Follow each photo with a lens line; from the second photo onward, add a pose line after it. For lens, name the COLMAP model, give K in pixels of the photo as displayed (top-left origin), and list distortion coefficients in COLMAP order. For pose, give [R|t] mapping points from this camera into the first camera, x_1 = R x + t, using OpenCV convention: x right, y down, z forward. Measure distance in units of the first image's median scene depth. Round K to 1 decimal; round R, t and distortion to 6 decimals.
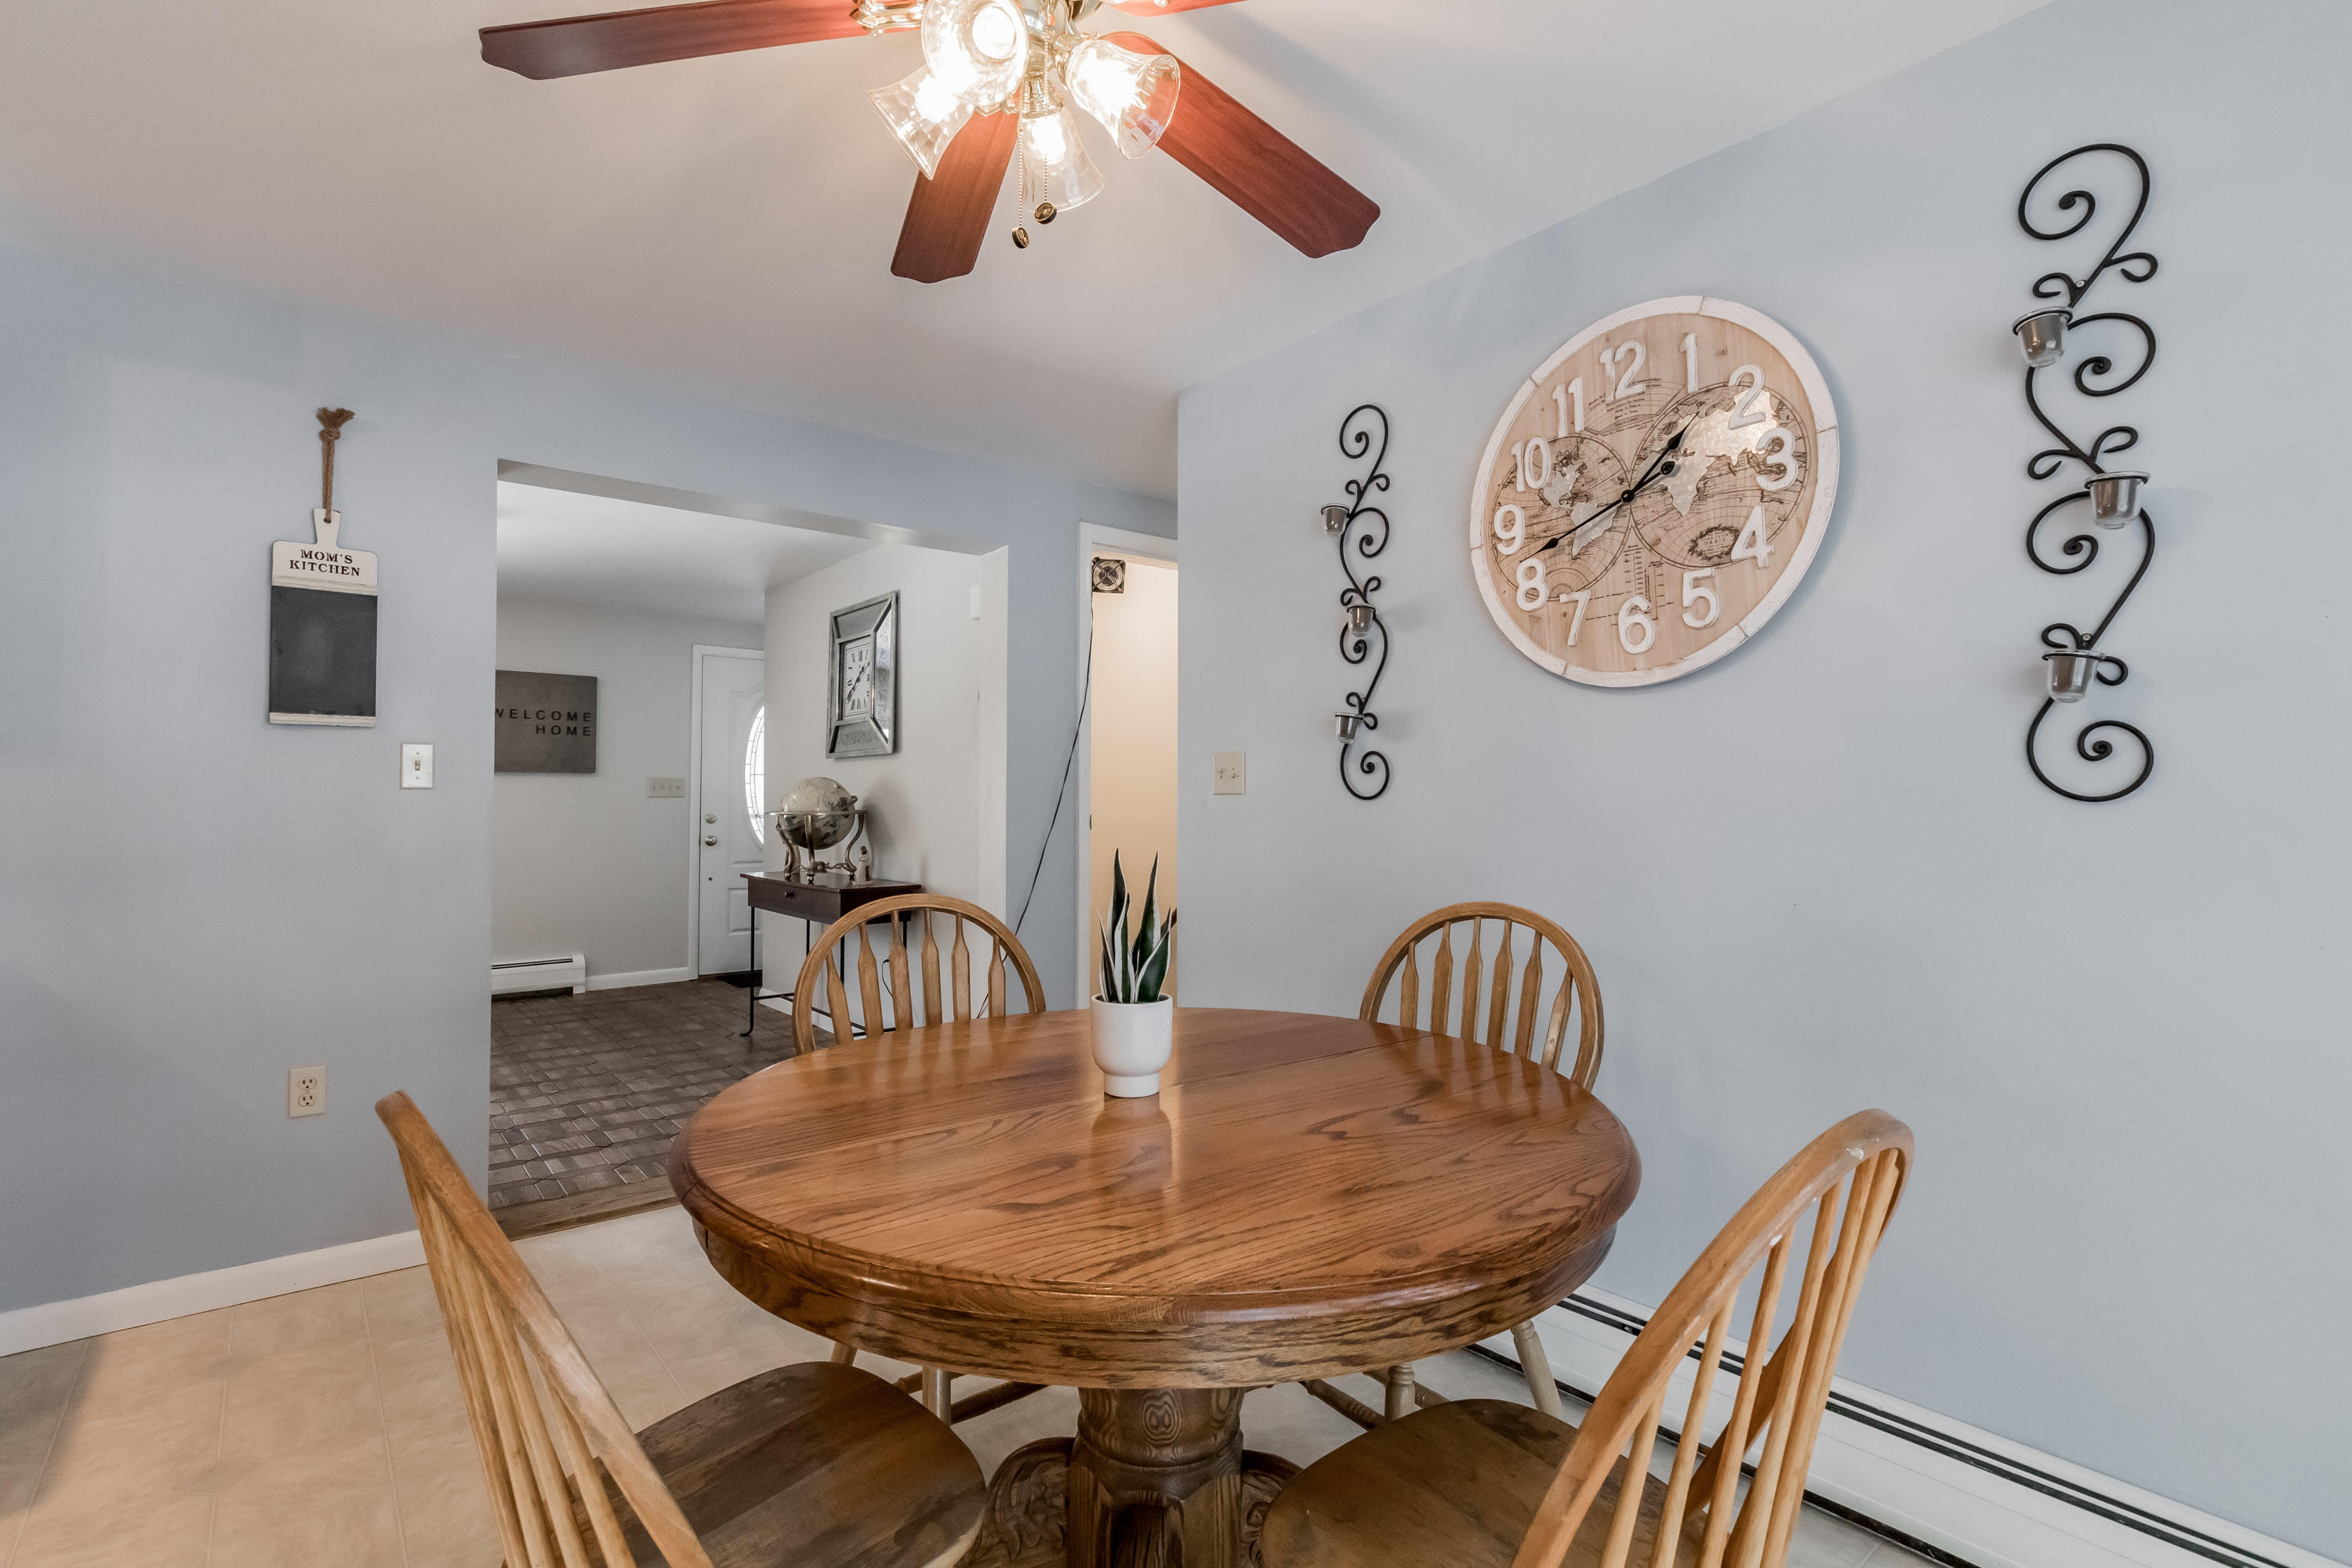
lens RADIAL K [[1112.5, 0, 1114.3], [0, 1112.5, 788.8], [0, 0, 1]] dist [-0.002347, -0.000245]
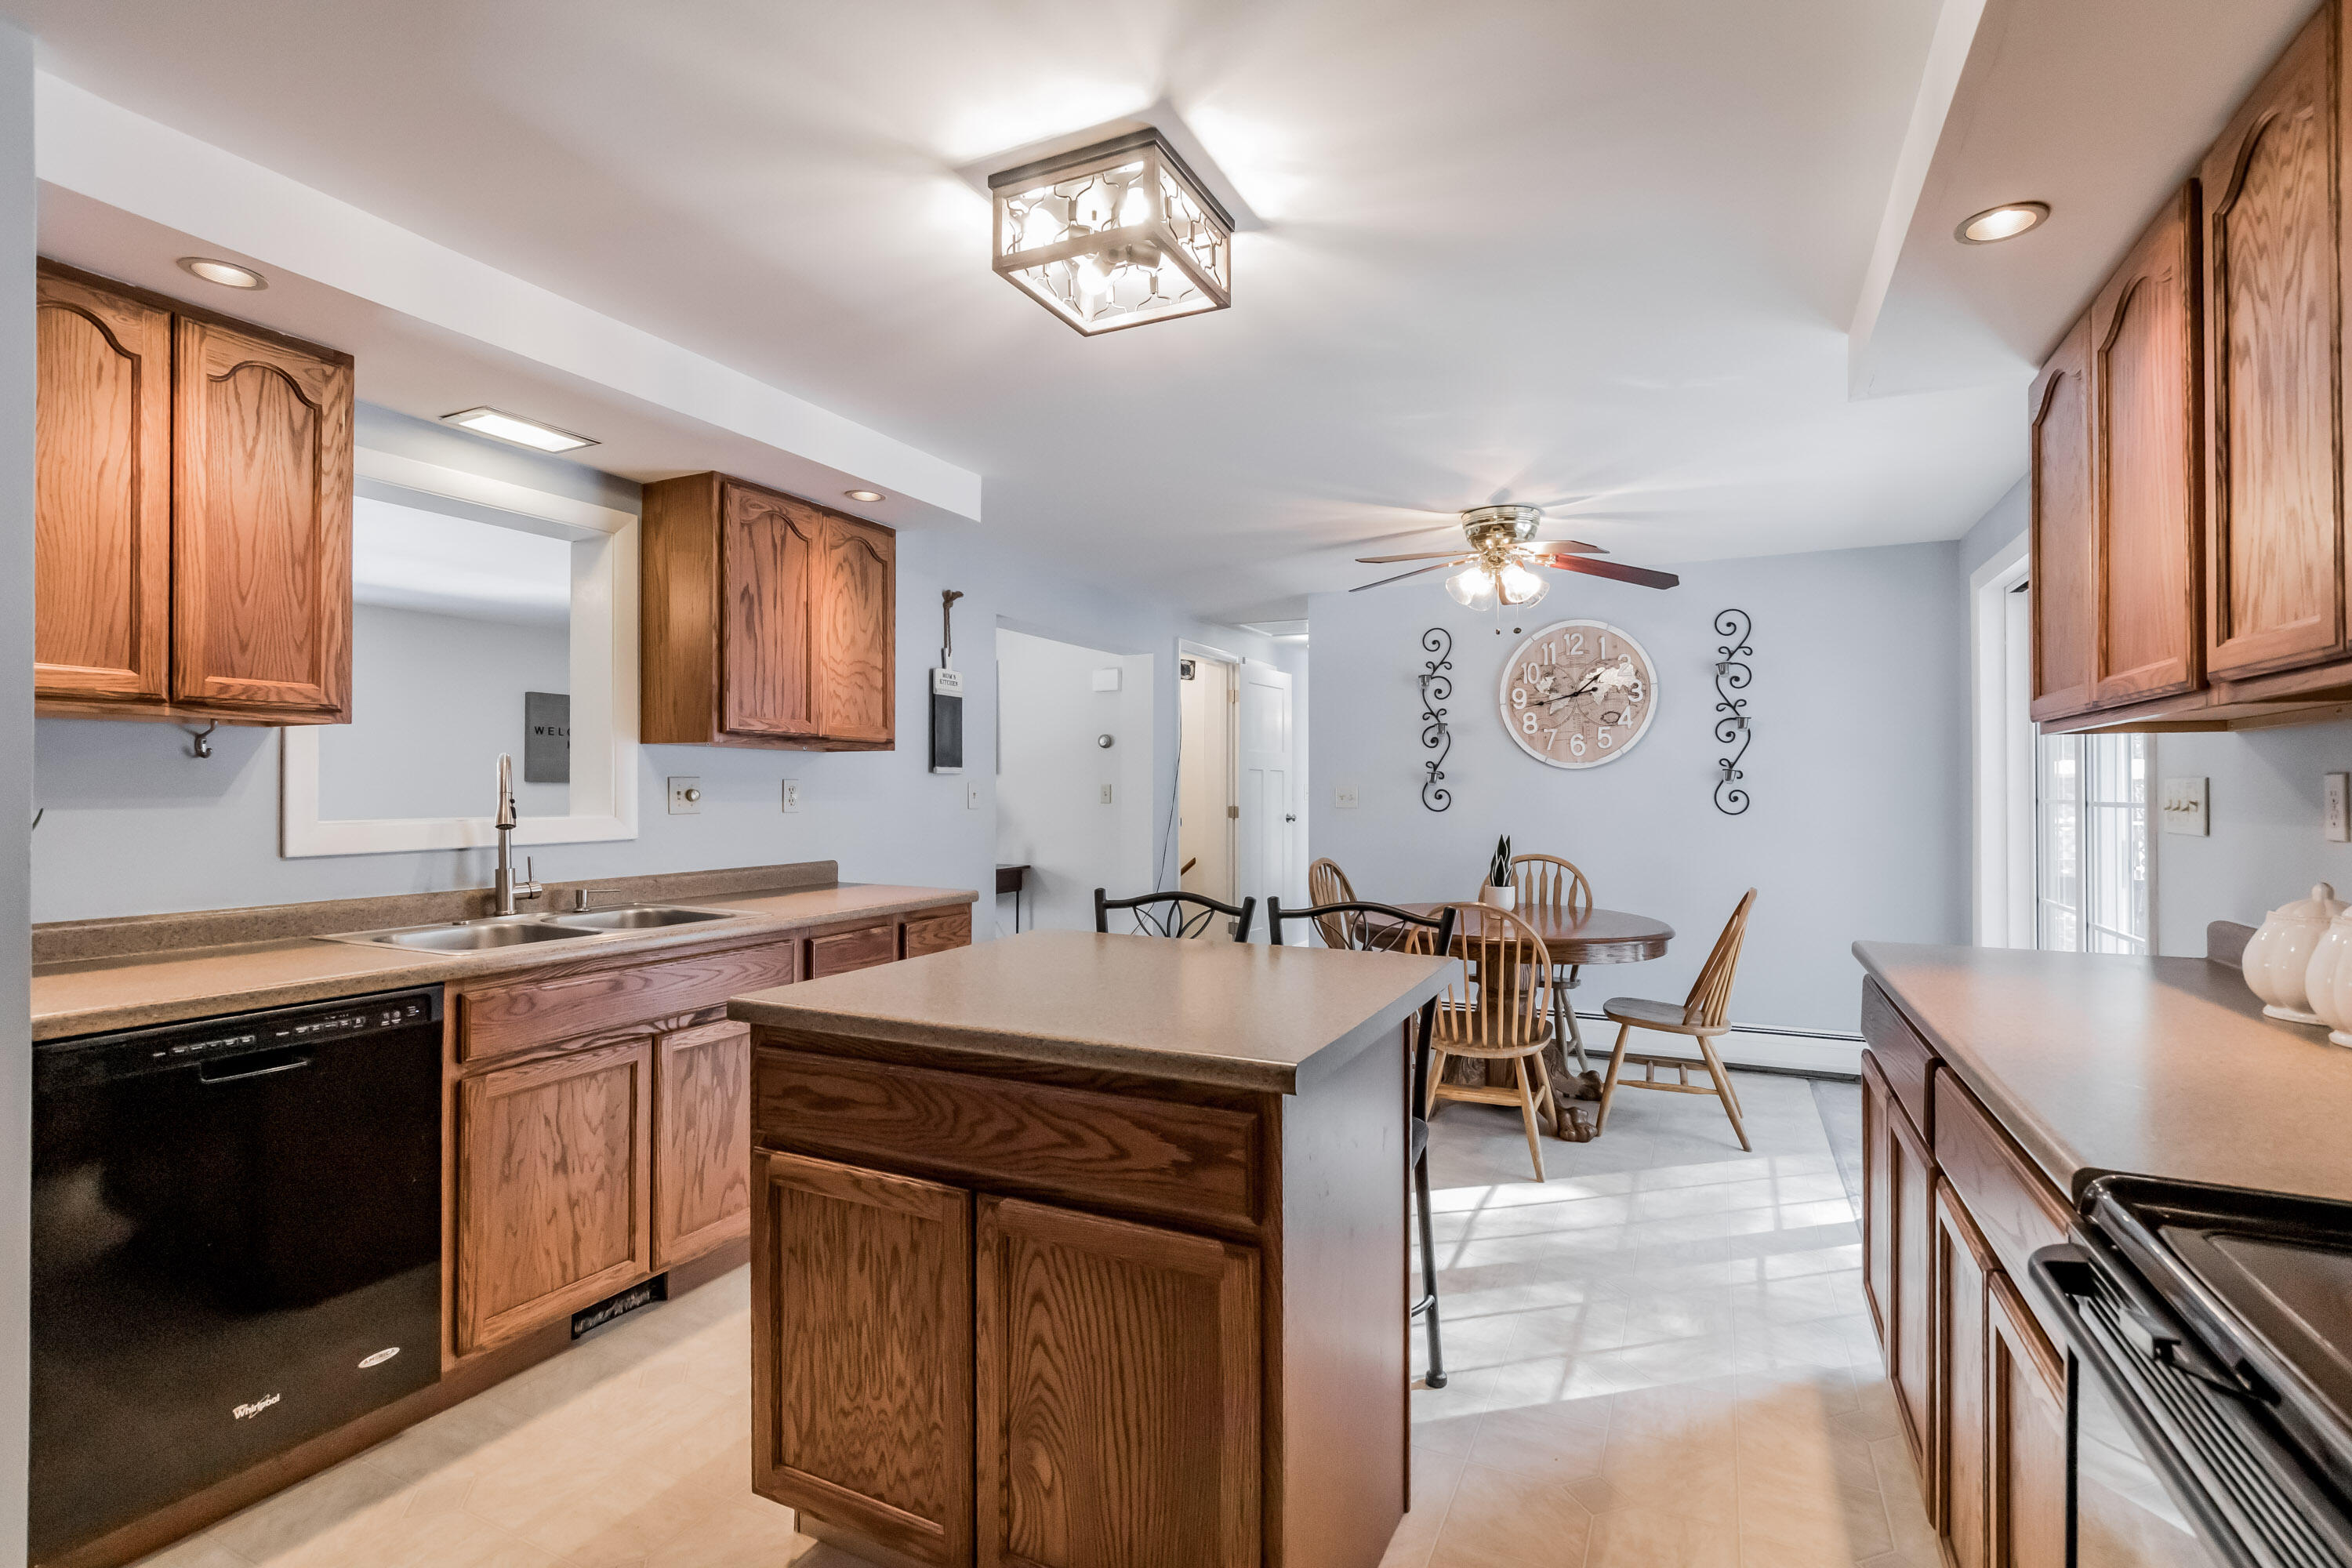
lens RADIAL K [[1112.5, 0, 1122.5], [0, 1112.5, 785.4], [0, 0, 1]] dist [-0.002347, -0.000245]
pose [[0.913249, 0.000863, 0.407402, -1.493780], [-0.003646, 0.999975, 0.006054, -0.063792], [-0.407387, -0.007014, 0.913229, -0.887859]]
